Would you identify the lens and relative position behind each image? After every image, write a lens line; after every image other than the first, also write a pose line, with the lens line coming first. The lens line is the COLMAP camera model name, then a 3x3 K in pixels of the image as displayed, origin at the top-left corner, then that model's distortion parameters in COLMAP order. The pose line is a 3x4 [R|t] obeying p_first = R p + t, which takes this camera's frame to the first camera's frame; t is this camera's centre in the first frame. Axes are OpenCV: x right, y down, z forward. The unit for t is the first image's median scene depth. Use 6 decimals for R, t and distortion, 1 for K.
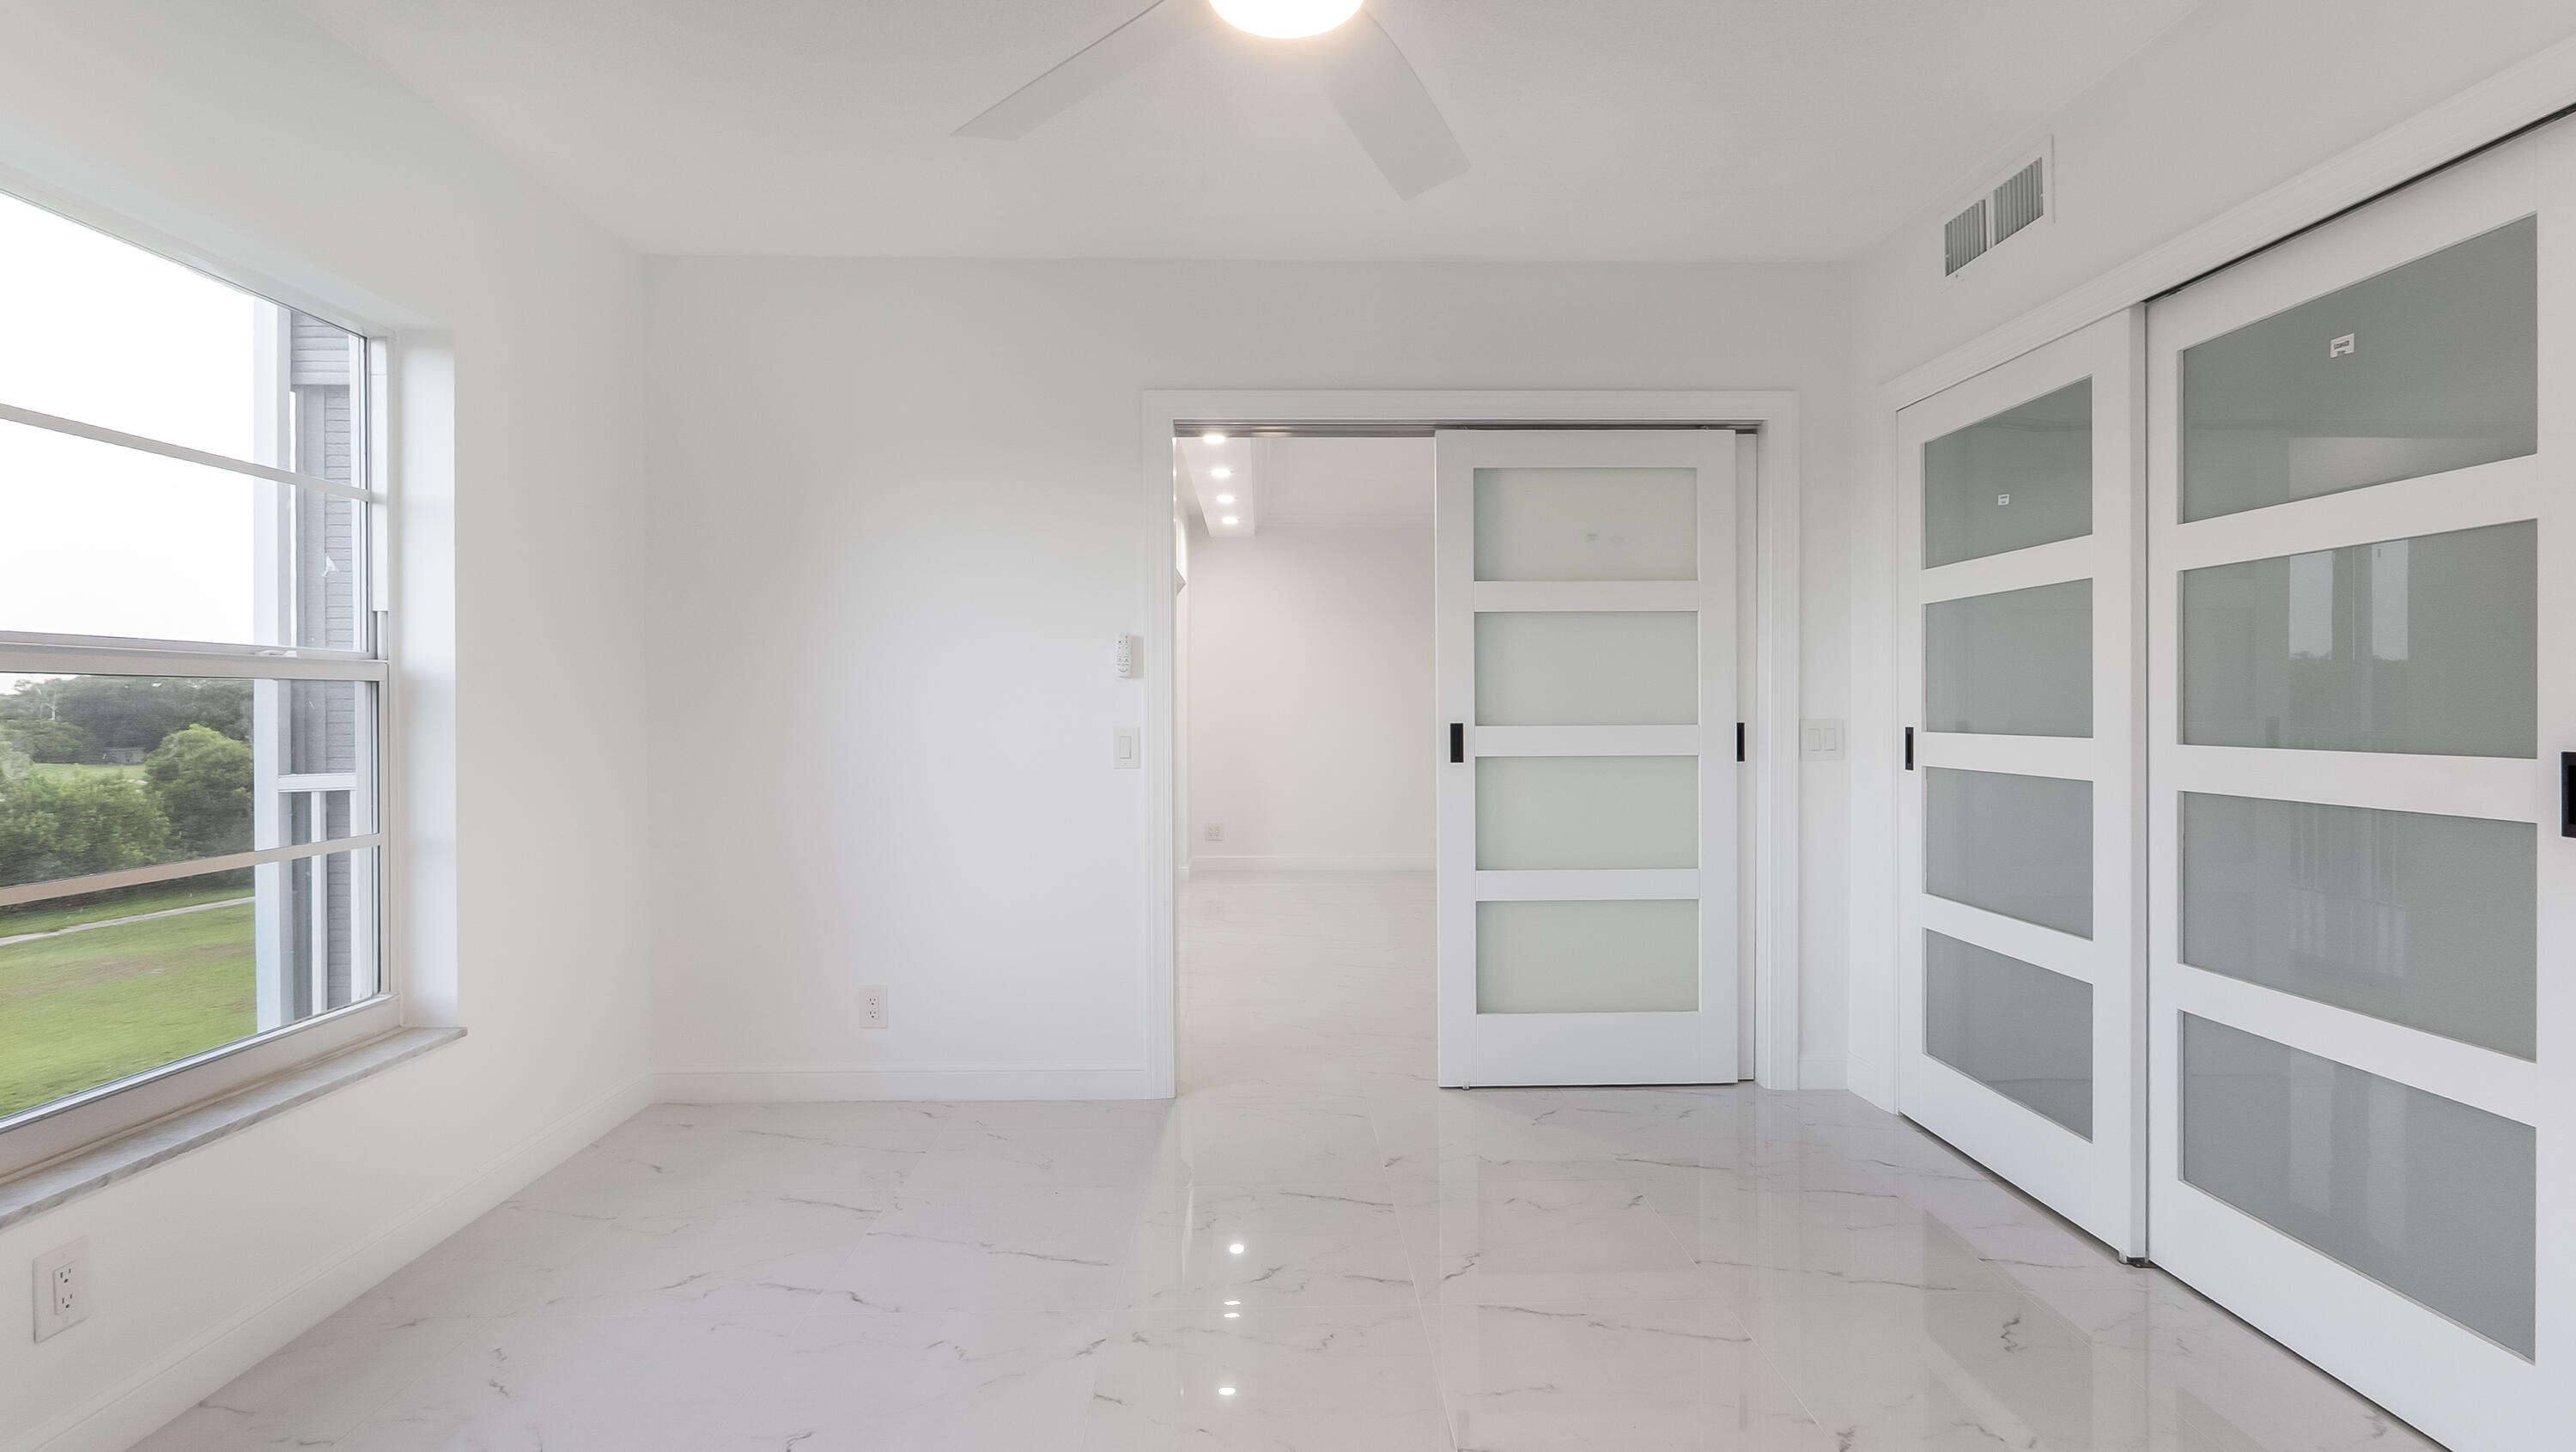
lens RADIAL K [[1226.6, 0, 1287.7], [0, 1226.6, 691.1], [0, 0, 1]] dist [-0.002552, -0.000072]
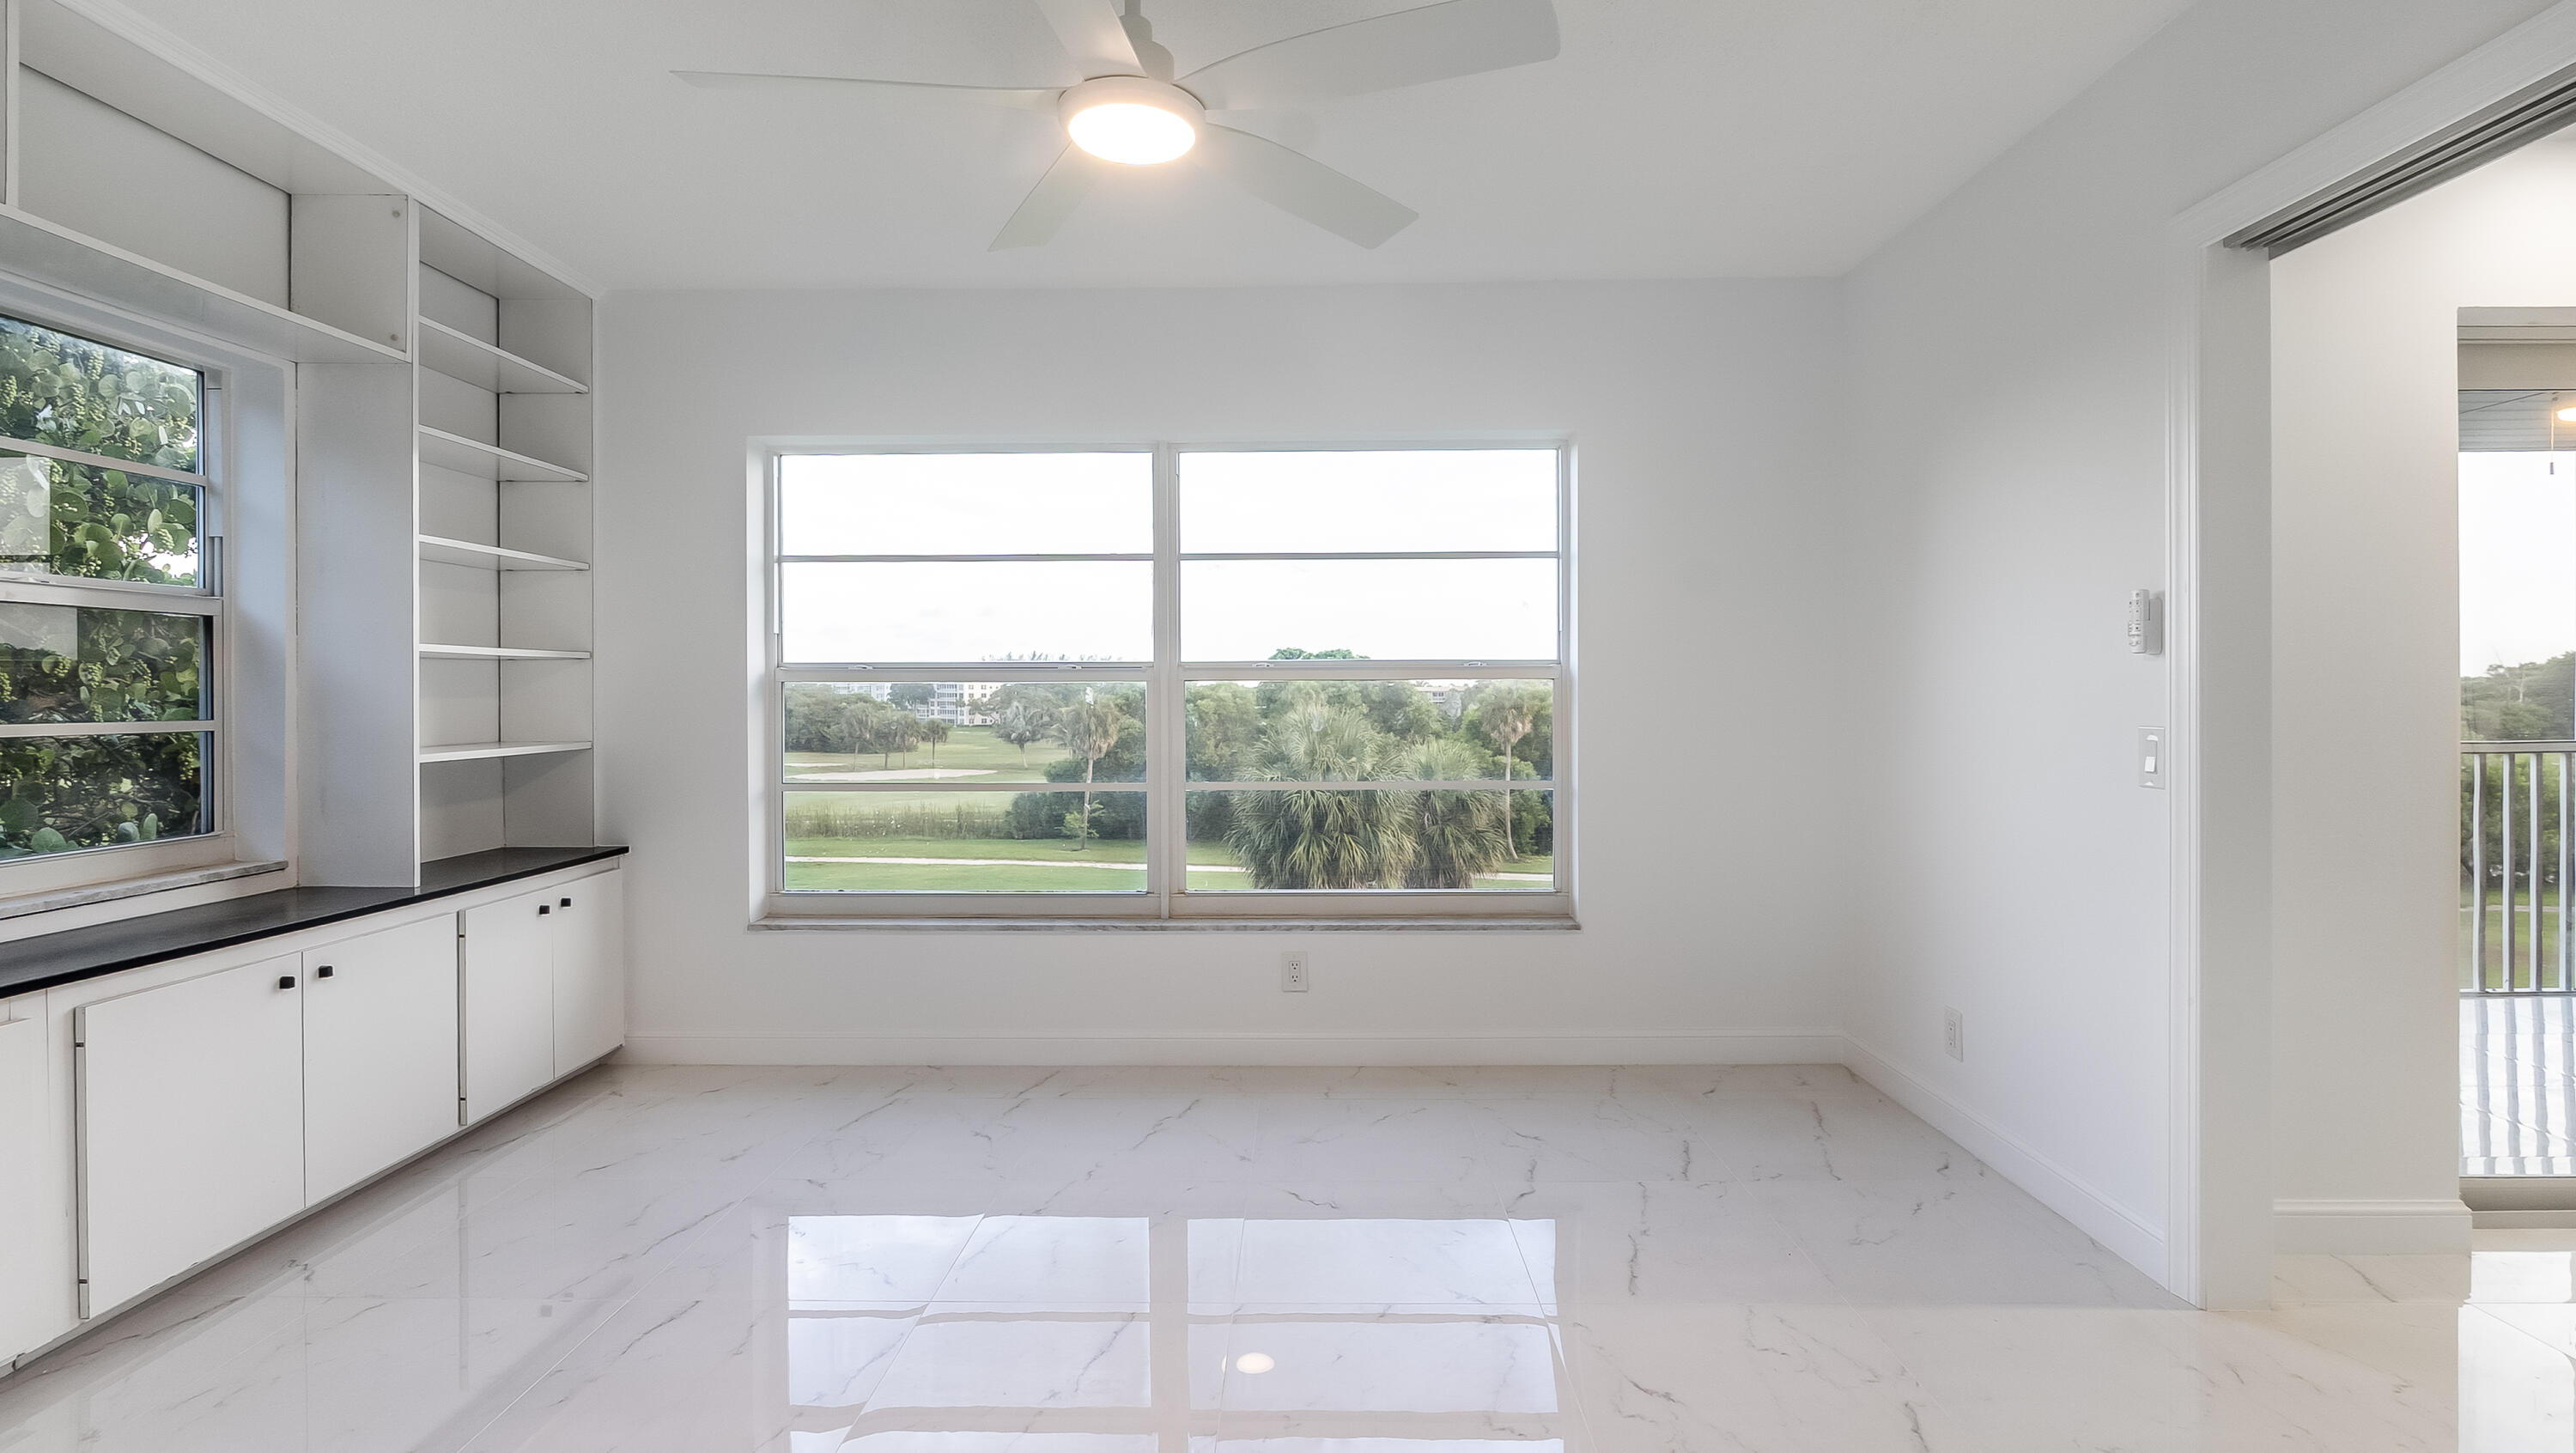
lens RADIAL K [[1224.6, 0, 1282.5], [0, 1224.6, 710.2], [0, 0, 1]] dist [0.000139, -0.000040]
pose [[-0.049844, 0.016311, -0.998624, 0.978304], [0.014989, 0.999766, 0.015582, 0.003454], [0.998645, -0.014192, -0.050076, 0.965870]]
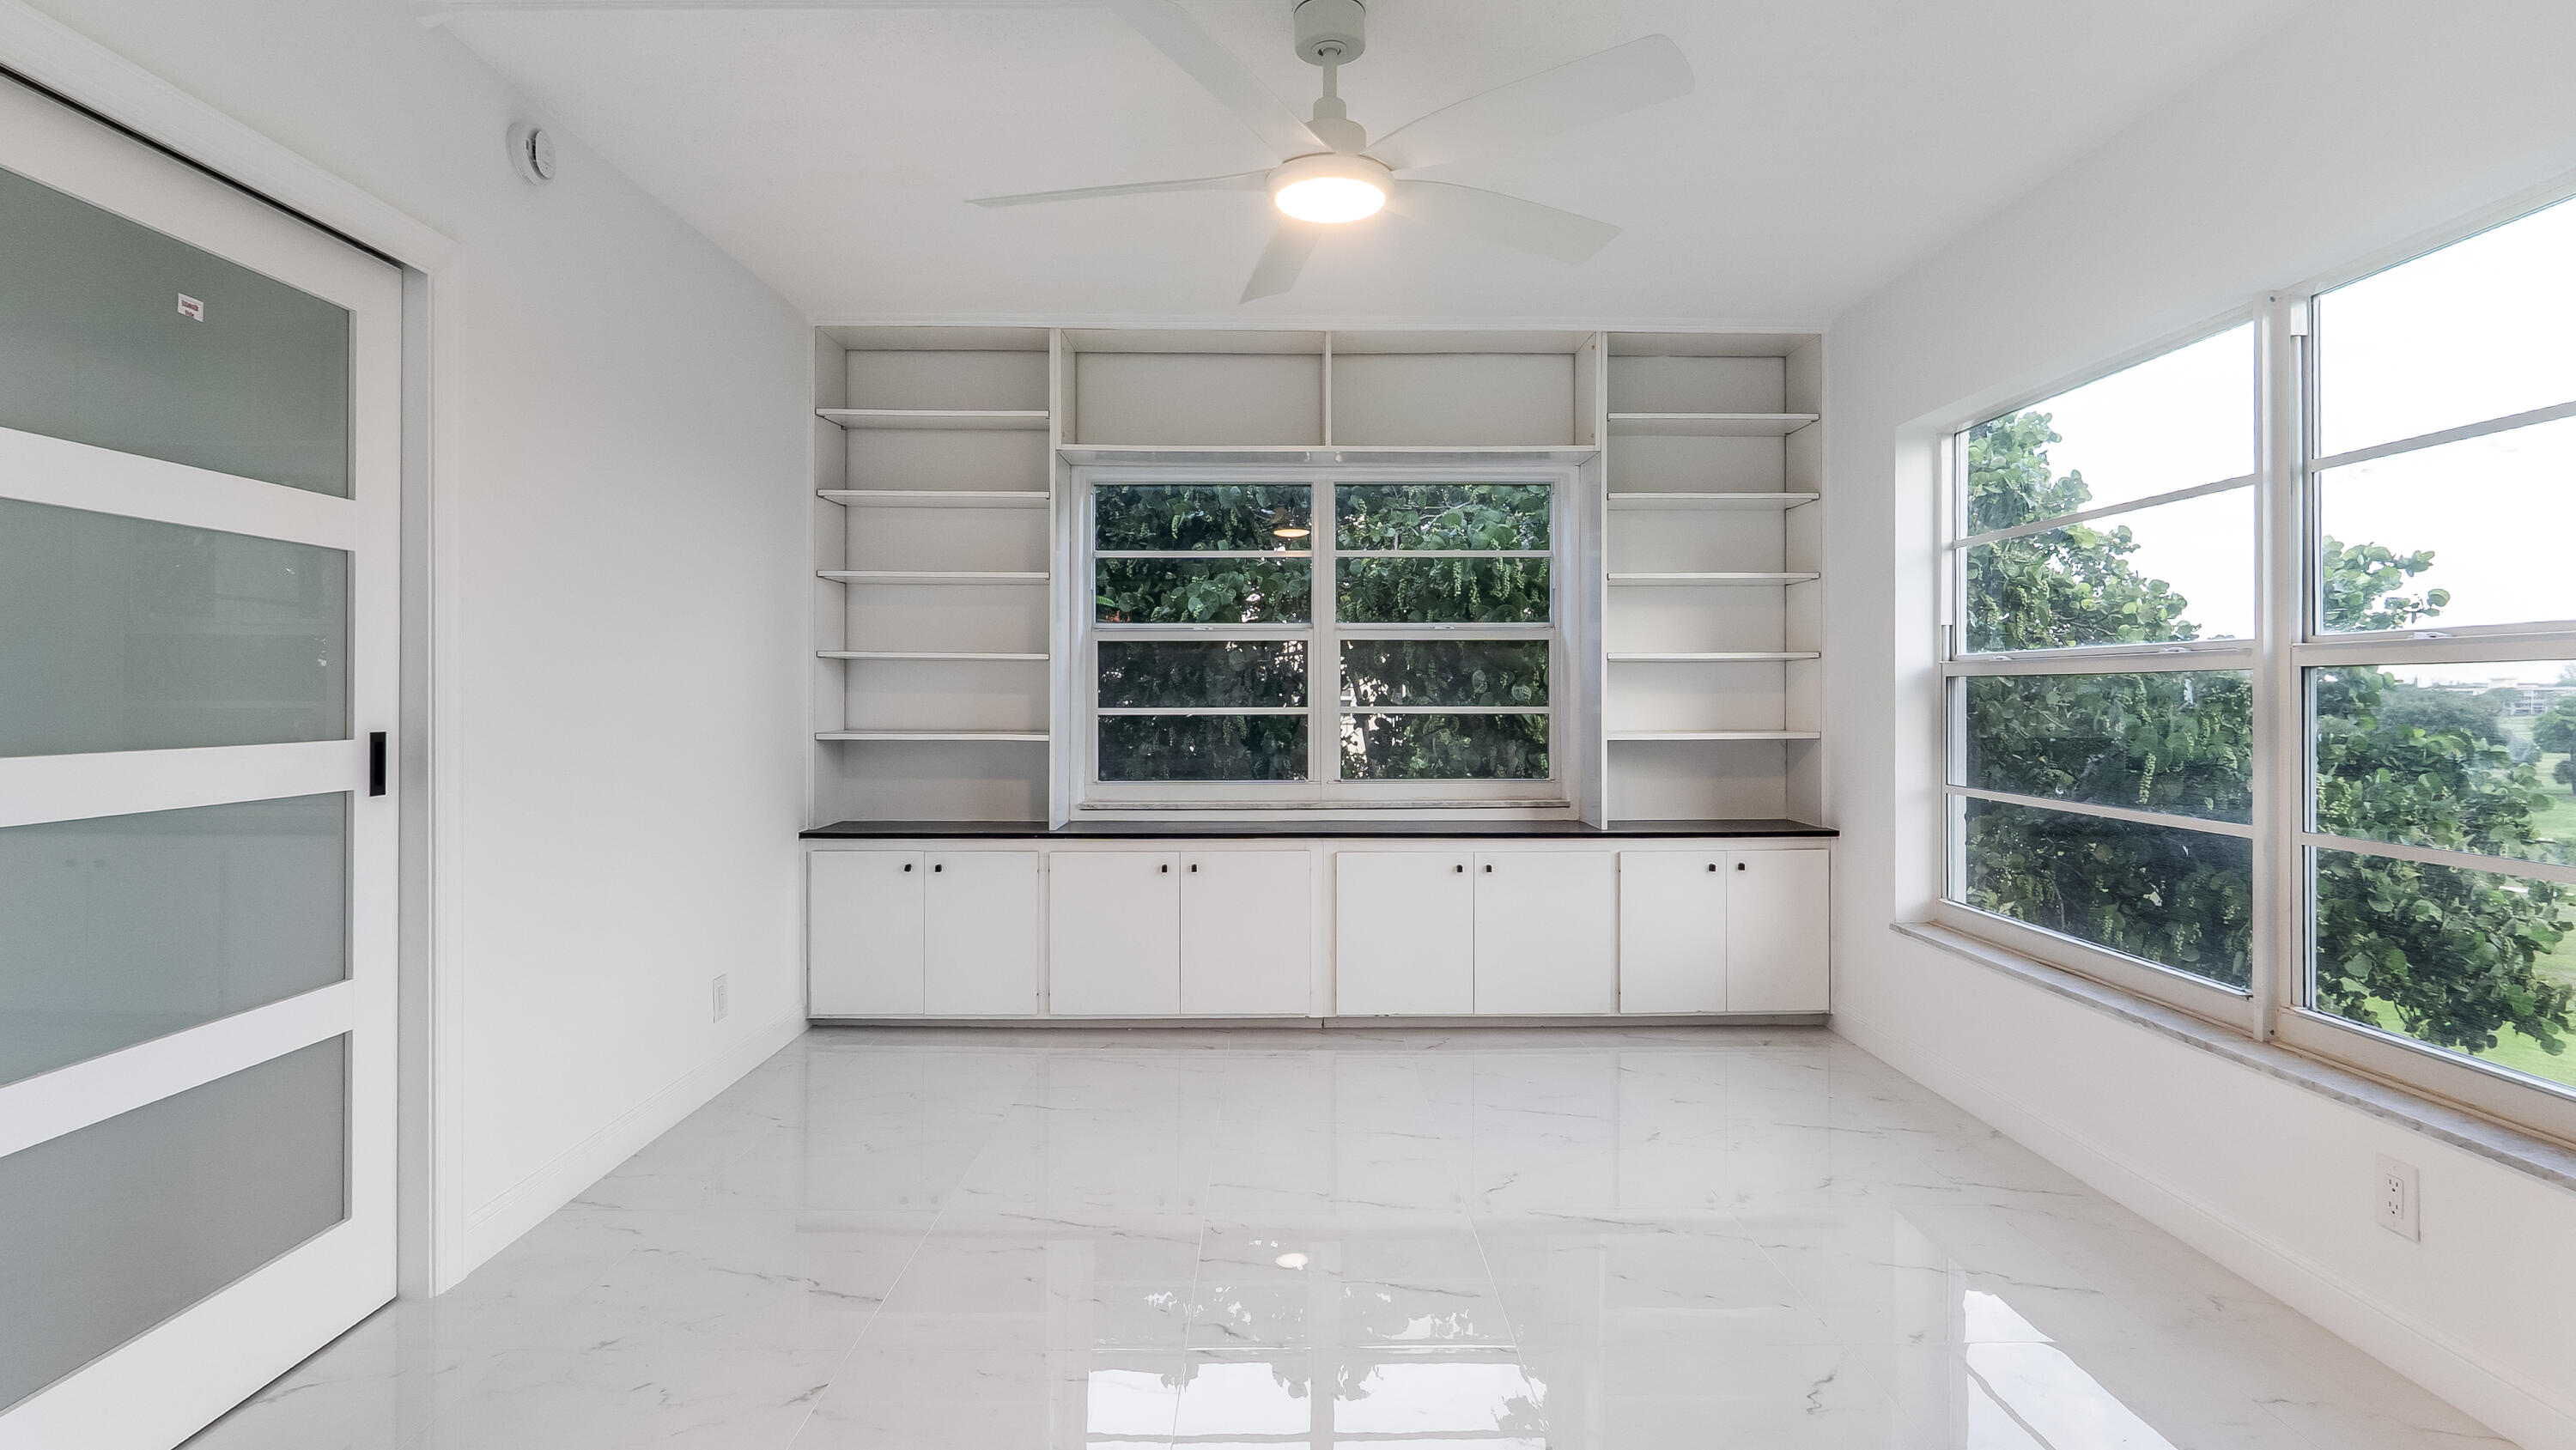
lens RADIAL K [[1205.3, 0, 1290.9], [0, 1205.3, 693.6], [0, 0, 1]] dist [-0.002857, -0.000002]
pose [[-0.999979, 0.002938, 0.005695, 0.030726], [0.002864, 0.999913, -0.012894, 0.022257], [-0.005732, -0.012878, -0.999901, 1.902842]]
